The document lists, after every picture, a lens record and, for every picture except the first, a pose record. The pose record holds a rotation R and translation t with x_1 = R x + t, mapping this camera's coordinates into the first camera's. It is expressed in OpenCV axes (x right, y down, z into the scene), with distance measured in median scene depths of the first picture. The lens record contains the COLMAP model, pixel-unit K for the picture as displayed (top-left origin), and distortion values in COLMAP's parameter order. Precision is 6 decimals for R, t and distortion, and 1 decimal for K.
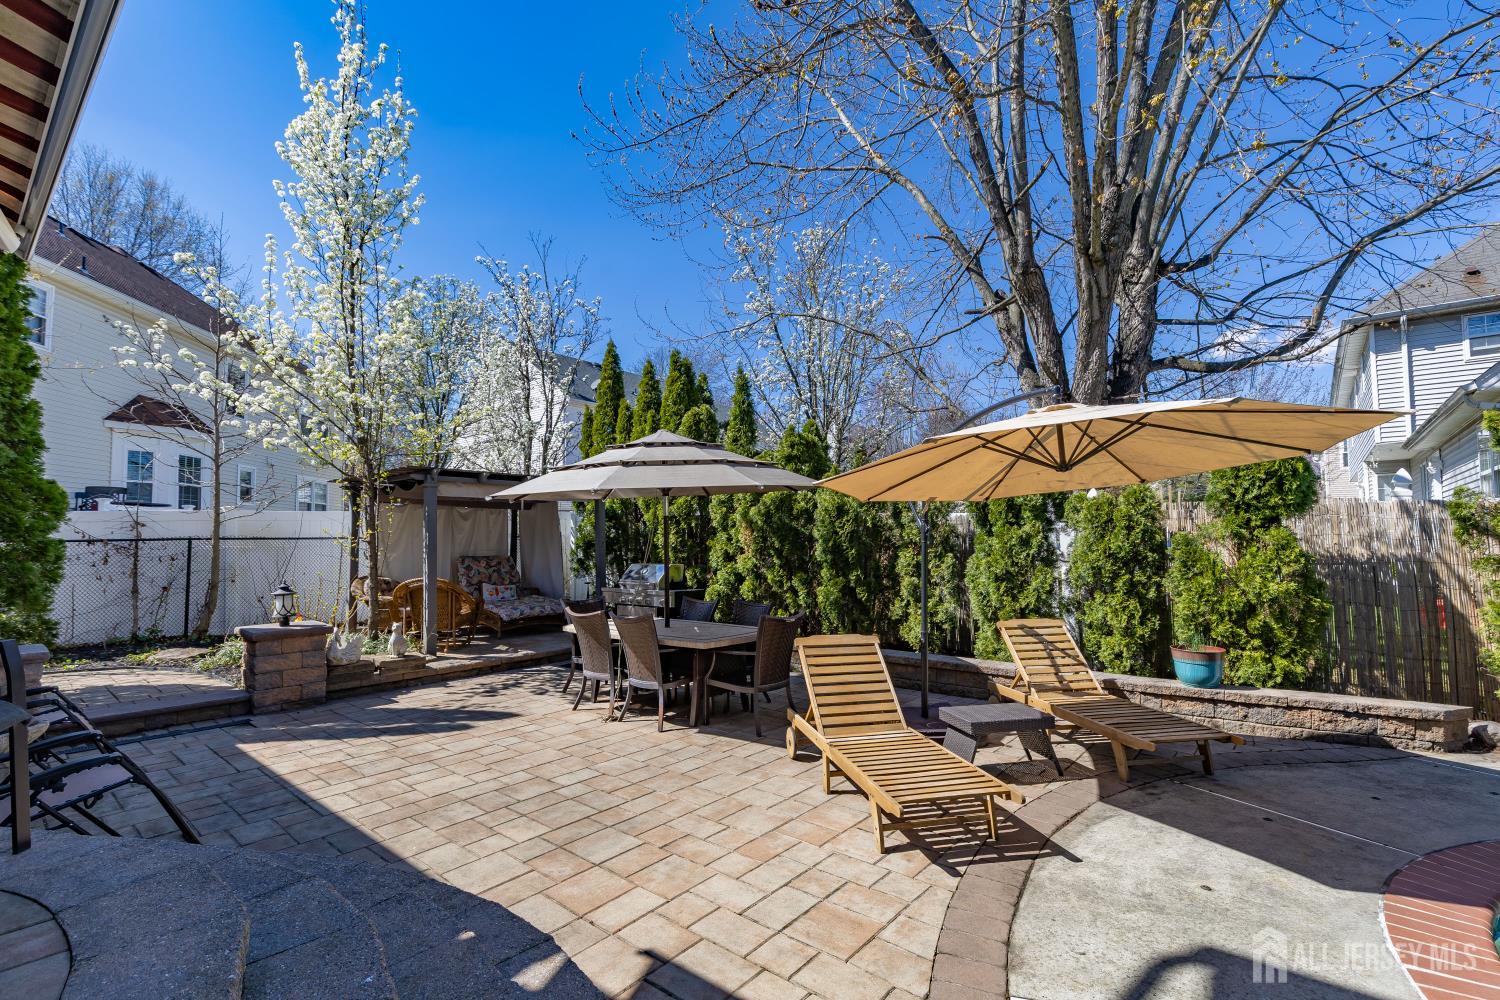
lens RADIAL K [[672.4, 0, 760.8], [0, 672.4, 503.1], [0, 0, 1]] dist [-0.002930, 0.004957]
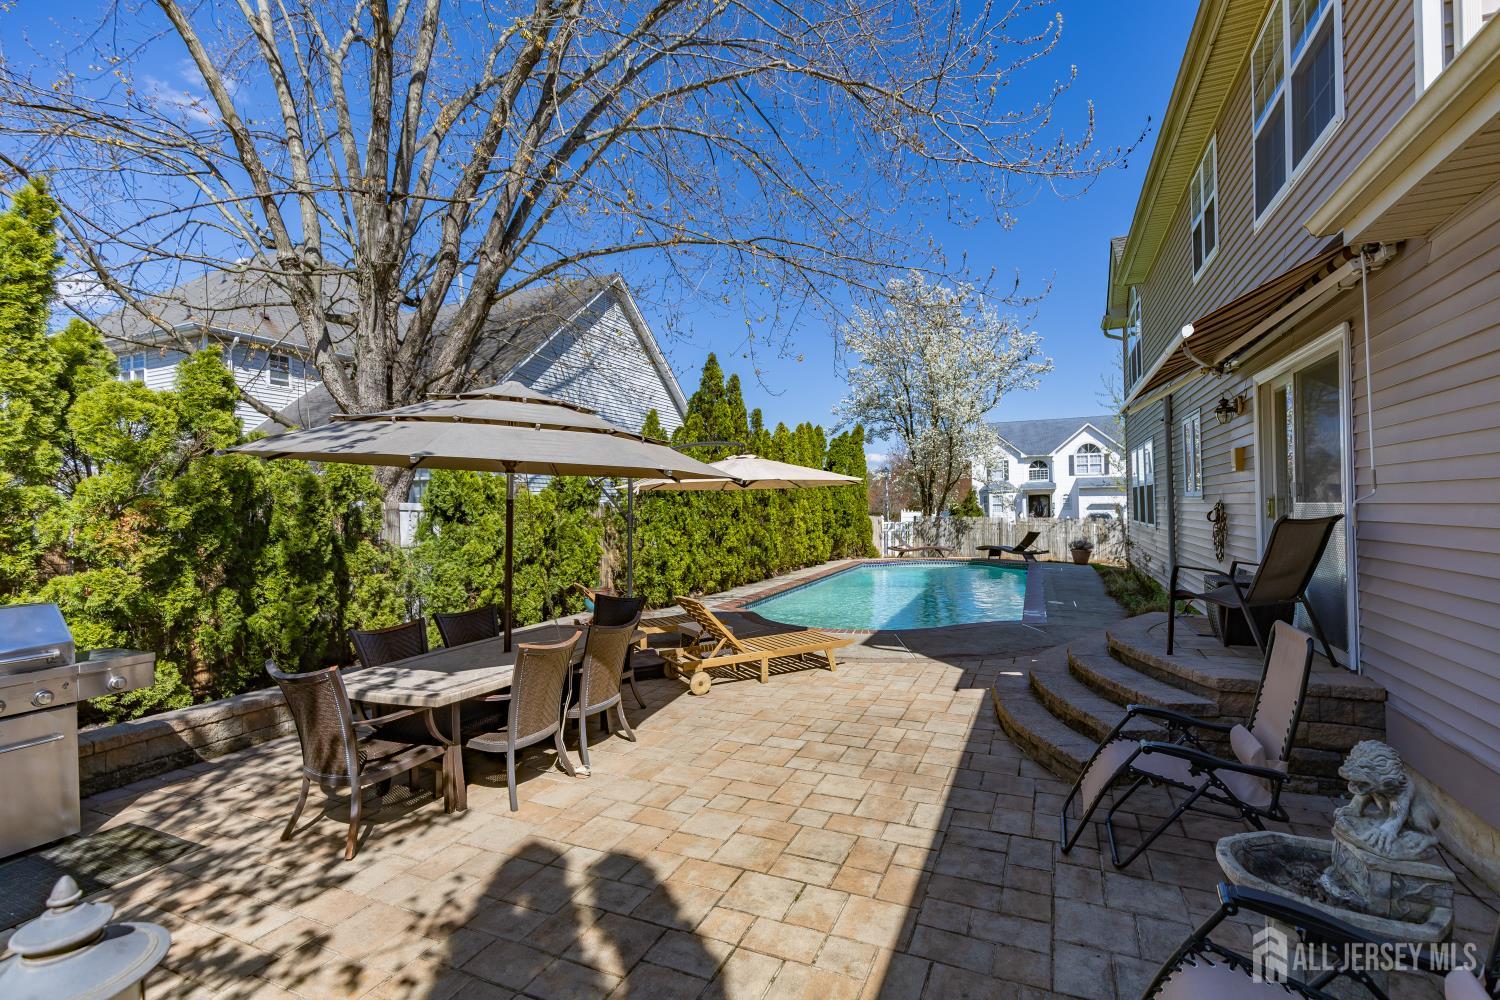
lens RADIAL K [[683.3, 0, 750.0], [0, 683.3, 500.0], [0, 0, 1]] dist [0.003696, 0.000213]
pose [[-0.271242, 0.021852, 0.962263, -1.052912], [-0.032951, 0.998945, -0.031973, 0.036214], [-0.961947, -0.040380, -0.270236, 1.074191]]
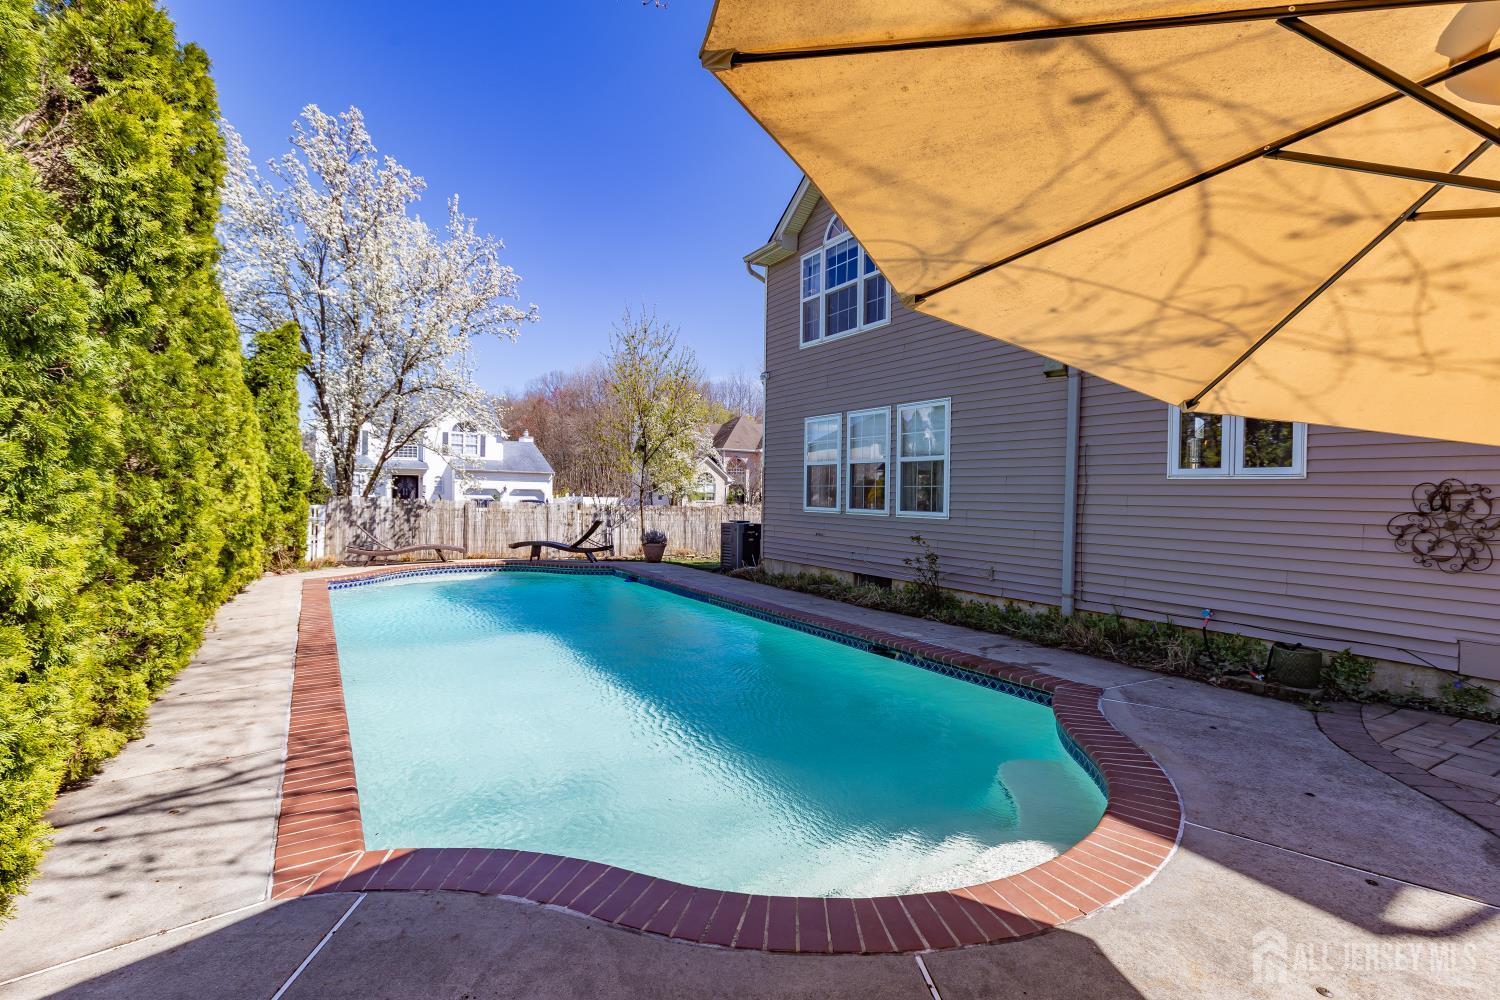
lens RADIAL K [[673.4, 0, 752.4], [0, 673.4, 506.9], [0, 0, 1]] dist [-0.001683, 0.000079]
pose [[-0.951948, -0.016903, 0.305794, 0.526709], [-0.028653, 0.999012, -0.033979, 0.053594], [-0.304918, -0.041109, -0.951491, 0.960813]]
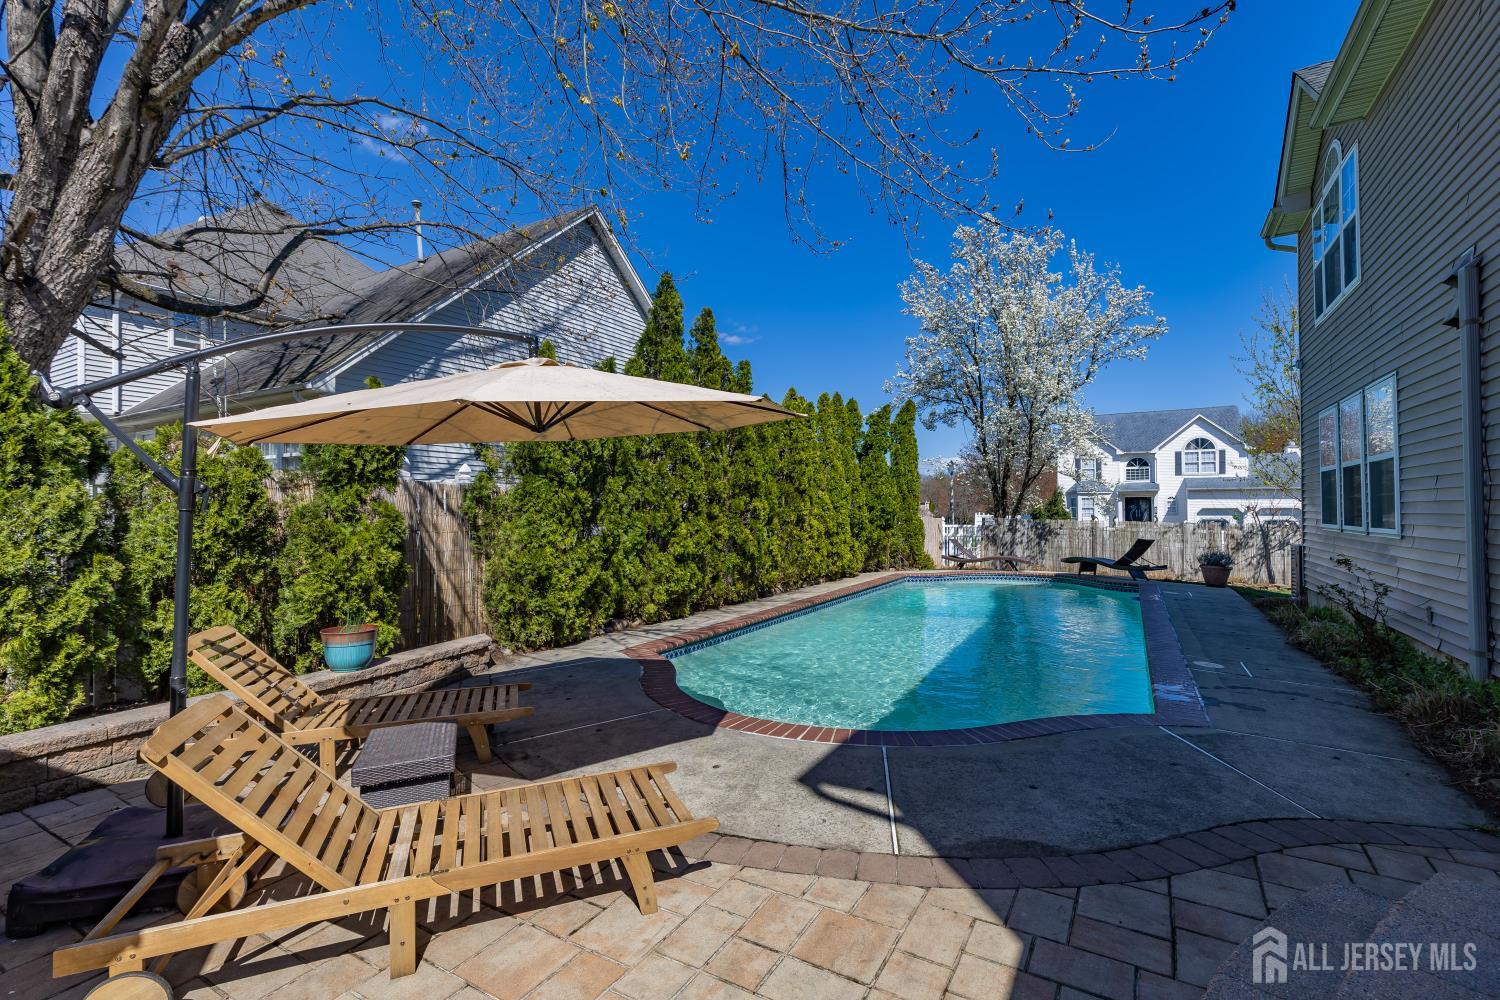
lens RADIAL K [[674.8, 0, 753.6], [0, 674.8, 503.3], [0, 0, 1]] dist [0.002741, 0.000053]
pose [[-0.164760, 0.018726, 0.986156, -0.352084], [-0.047530, 0.998507, -0.026902, 0.040673], [-0.985188, -0.051304, -0.163625, 0.600710]]
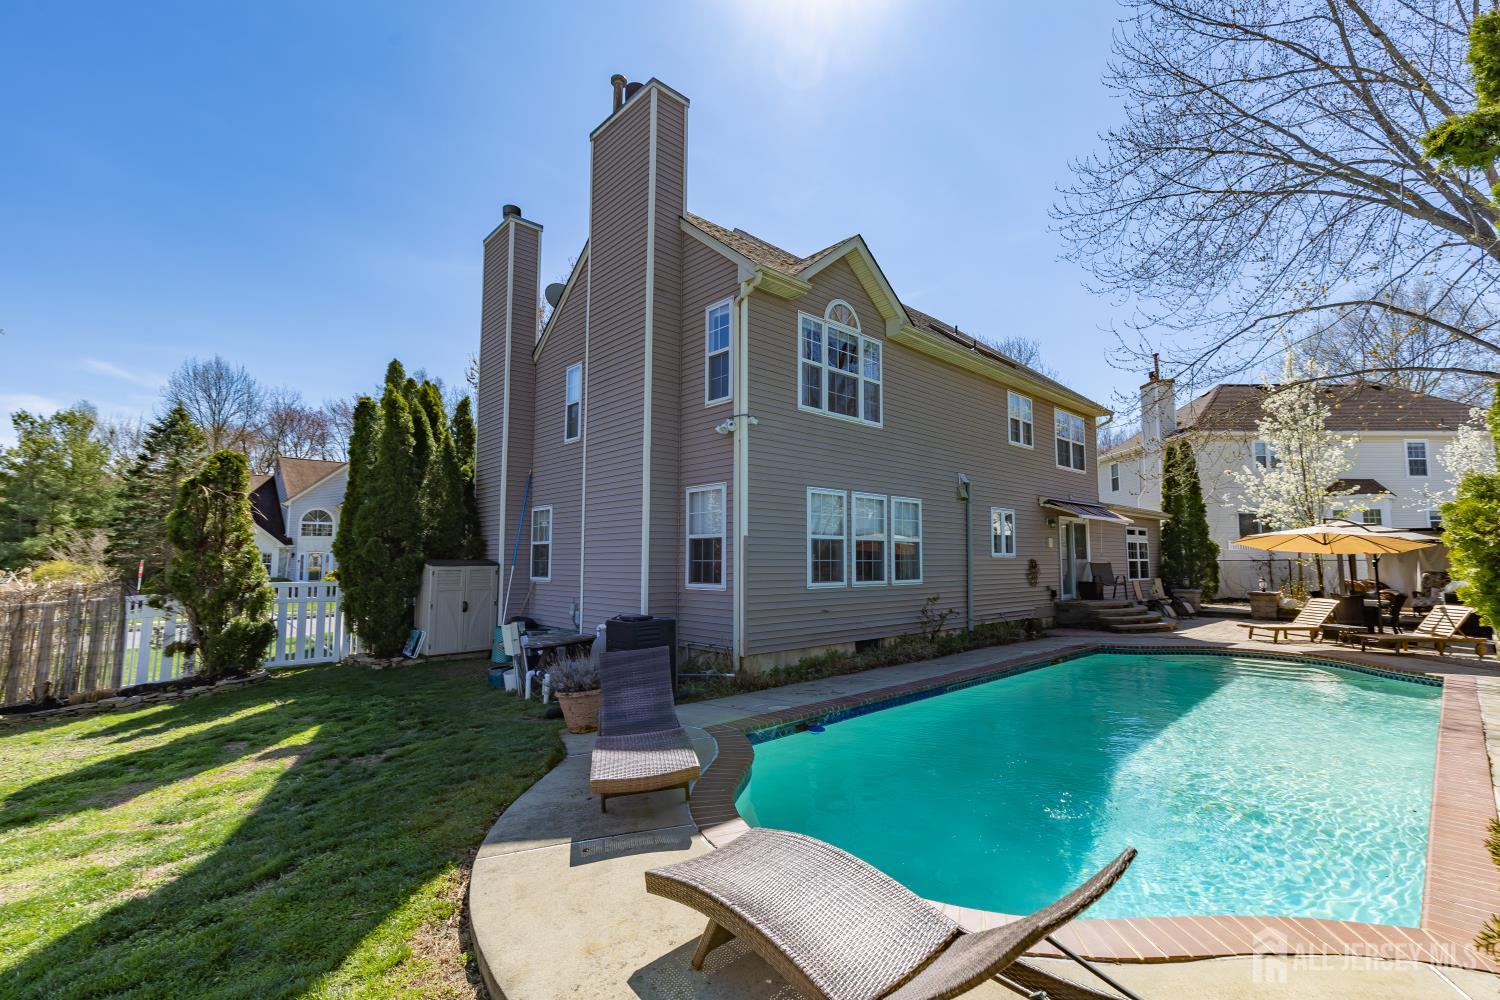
lens RADIAL K [[683.3, 0, 750.0], [0, 683.3, 500.0], [0, 0, 1]] dist [0.003696, 0.000213]
pose [[-0.120496, -0.070681, -0.990194, 2.839609], [0.045360, 0.996028, -0.076617, -0.108626], [0.991677, -0.054148, -0.116811, -0.898251]]
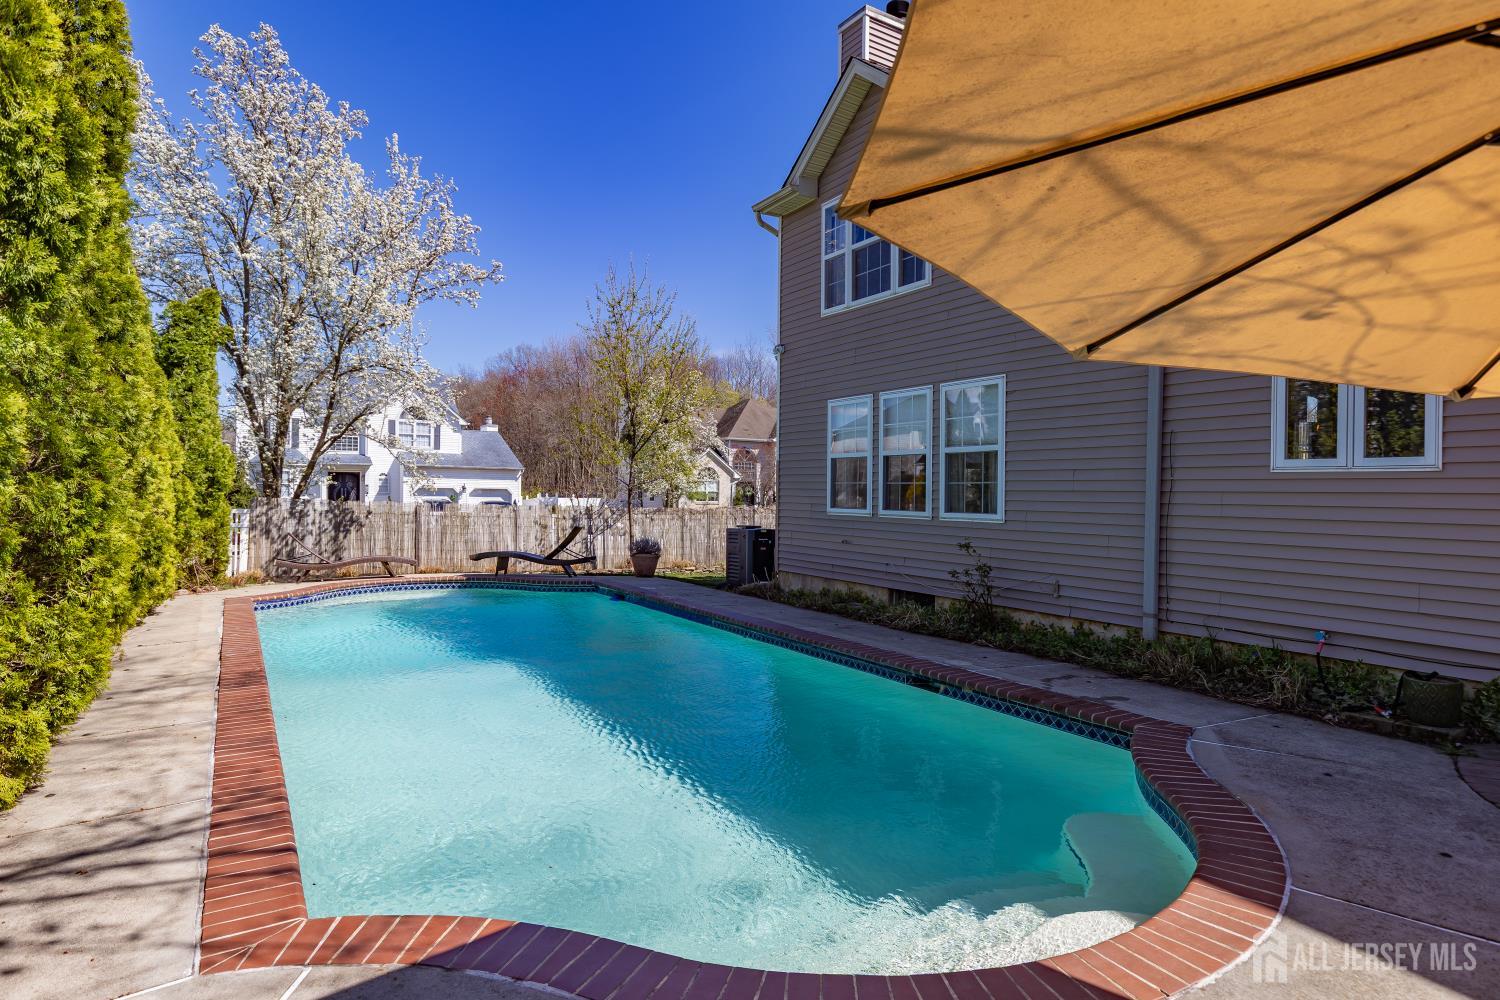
lens RADIAL K [[823.7, 0, 752.9], [0, 823.7, 501.8], [0, 0, 1]] dist [-0.002112, 0.002884]
pose [[-0.947667, -0.009548, 0.319118, 0.523149], [-0.024268, 0.998815, -0.042183, 0.054484], [-0.318337, -0.047720, -0.946776, 0.973404]]
